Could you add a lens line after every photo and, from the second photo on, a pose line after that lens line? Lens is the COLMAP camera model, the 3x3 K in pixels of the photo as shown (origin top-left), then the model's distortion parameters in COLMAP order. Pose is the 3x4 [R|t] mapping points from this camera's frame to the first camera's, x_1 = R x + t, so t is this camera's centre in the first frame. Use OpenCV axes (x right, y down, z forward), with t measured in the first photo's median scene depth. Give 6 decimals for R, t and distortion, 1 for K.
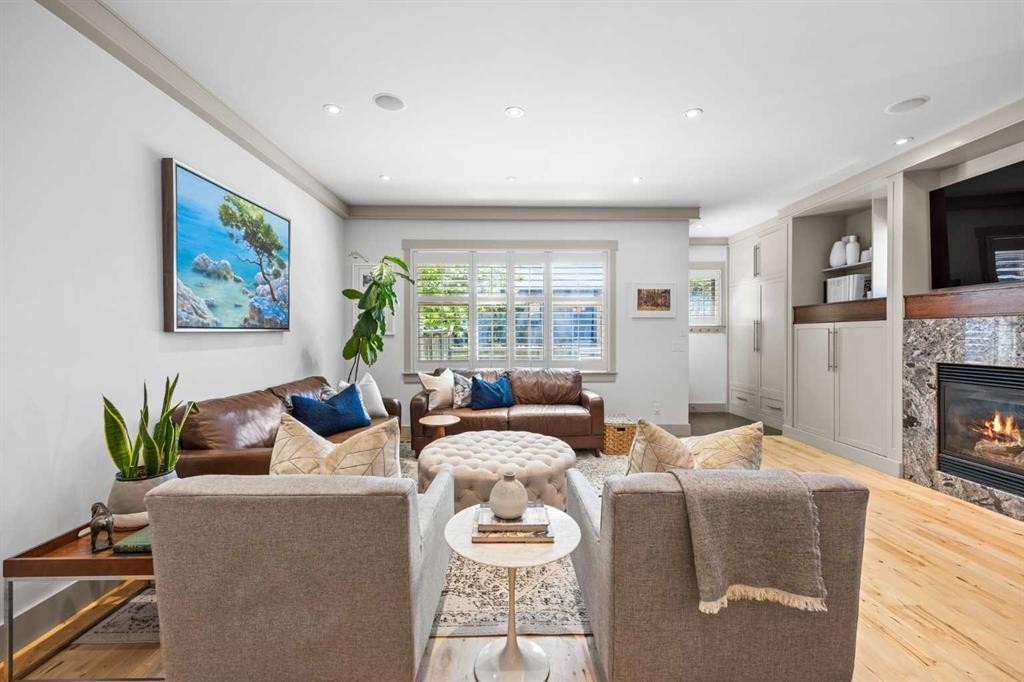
lens RADIAL K [[422.7, 0, 517.4], [0, 422.7, 333.9], [0, 0, 1]] dist [0.012216, 0.000055]
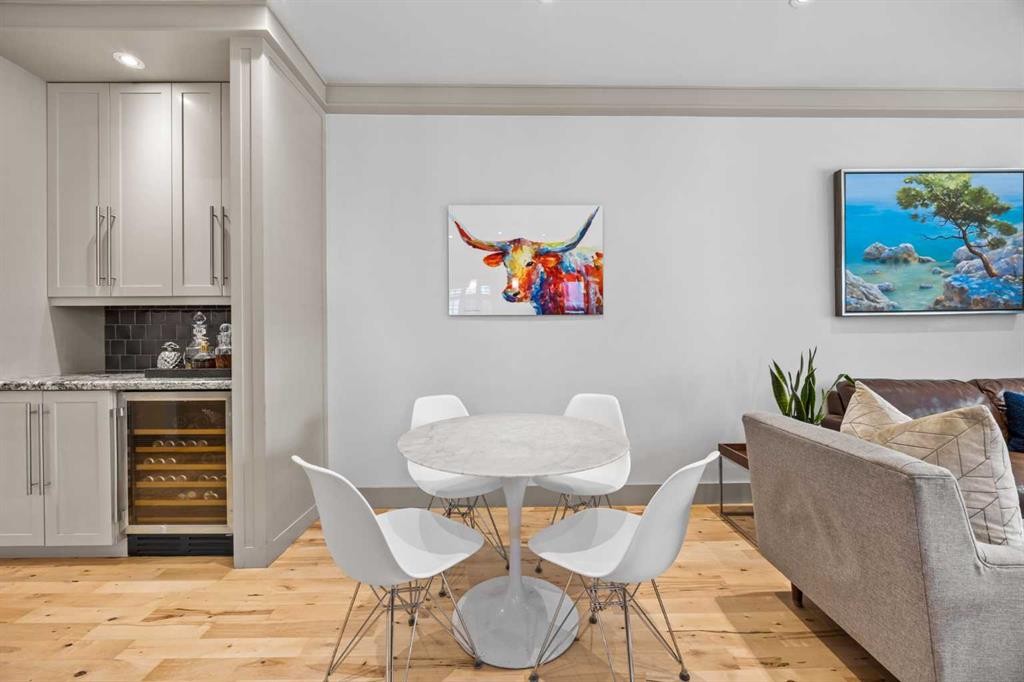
lens RADIAL K [[422.7, 0, 517.4], [0, 422.7, 333.9], [0, 0, 1]] dist [0.012216, 0.000055]
pose [[-0.011550, -0.012754, -0.999852, 0.295313], [0.005194, 0.999904, -0.012815, 0.043075], [0.999920, -0.005341, -0.011482, 0.090988]]
